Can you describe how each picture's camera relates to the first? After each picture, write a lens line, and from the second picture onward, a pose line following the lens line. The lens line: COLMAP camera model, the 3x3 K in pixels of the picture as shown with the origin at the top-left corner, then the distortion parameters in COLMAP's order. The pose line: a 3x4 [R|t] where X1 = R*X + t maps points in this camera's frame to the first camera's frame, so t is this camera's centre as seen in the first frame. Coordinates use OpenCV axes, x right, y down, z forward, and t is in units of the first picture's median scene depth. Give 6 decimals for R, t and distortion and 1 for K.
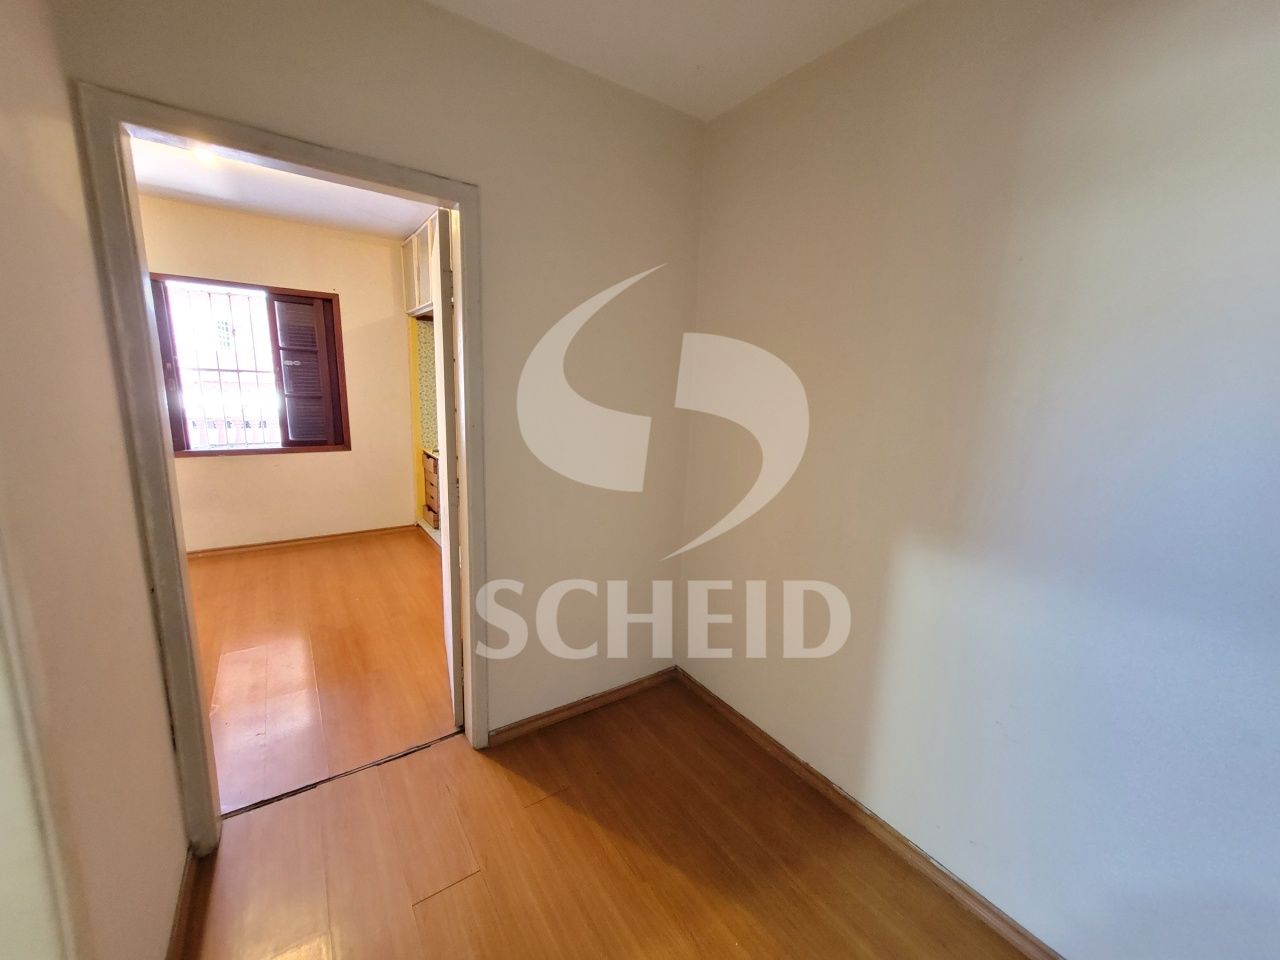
lens RADIAL K [[501.7, 0, 633.8], [0, 501.7, 485.0], [0, 0, 1]] dist [0.009185, -0.000634]
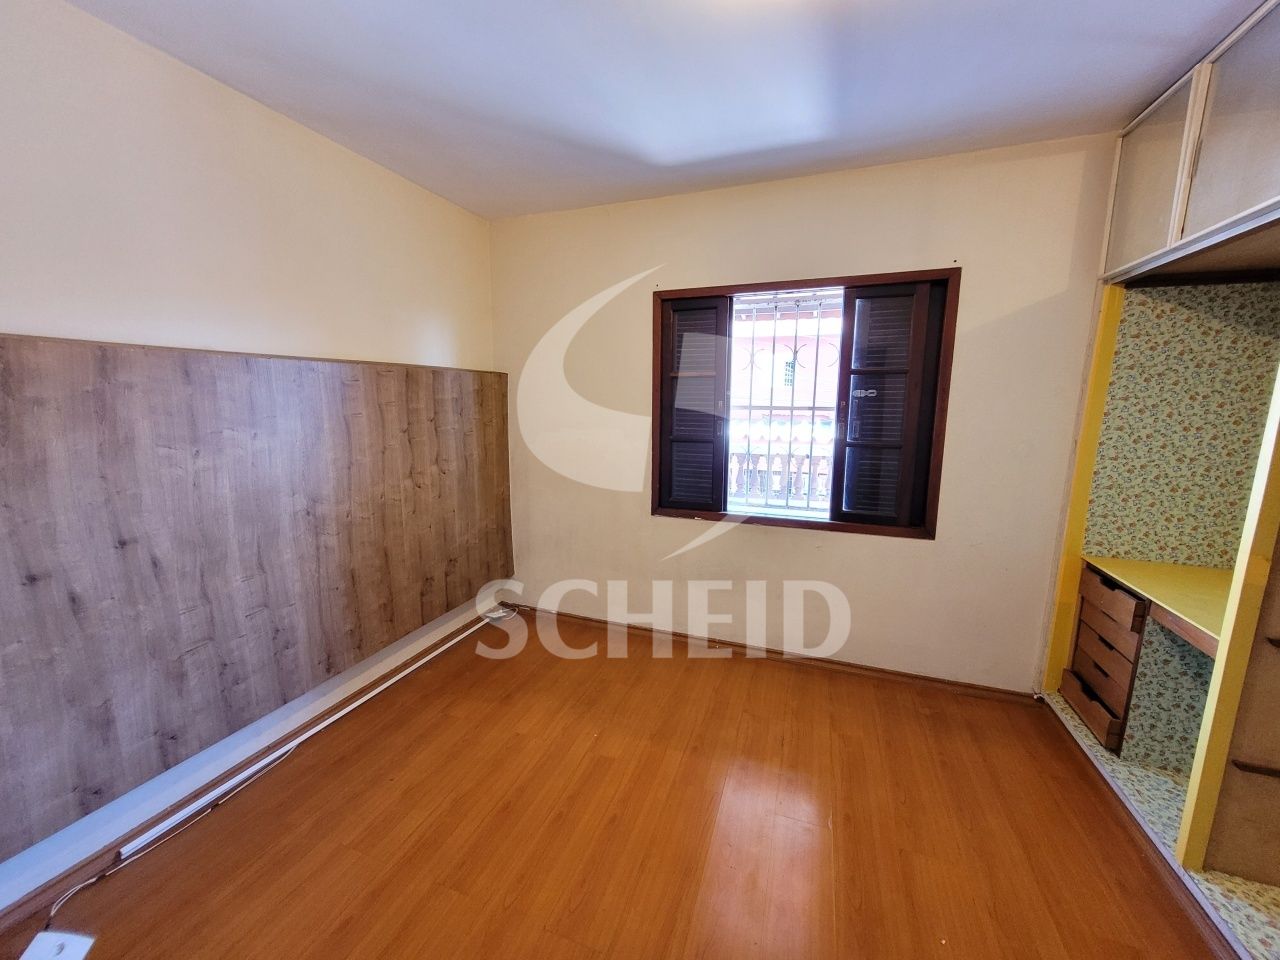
lens RADIAL K [[501.7, 0, 635.7], [0, 501.7, 480.4], [0, 0, 1]] dist [0.009185, -0.000634]
pose [[0.565508, 0.097583, -0.818949, -0.306901], [-0.144177, 0.989382, 0.018333, -0.102325], [0.812043, 0.107706, 0.573573, 0.408499]]
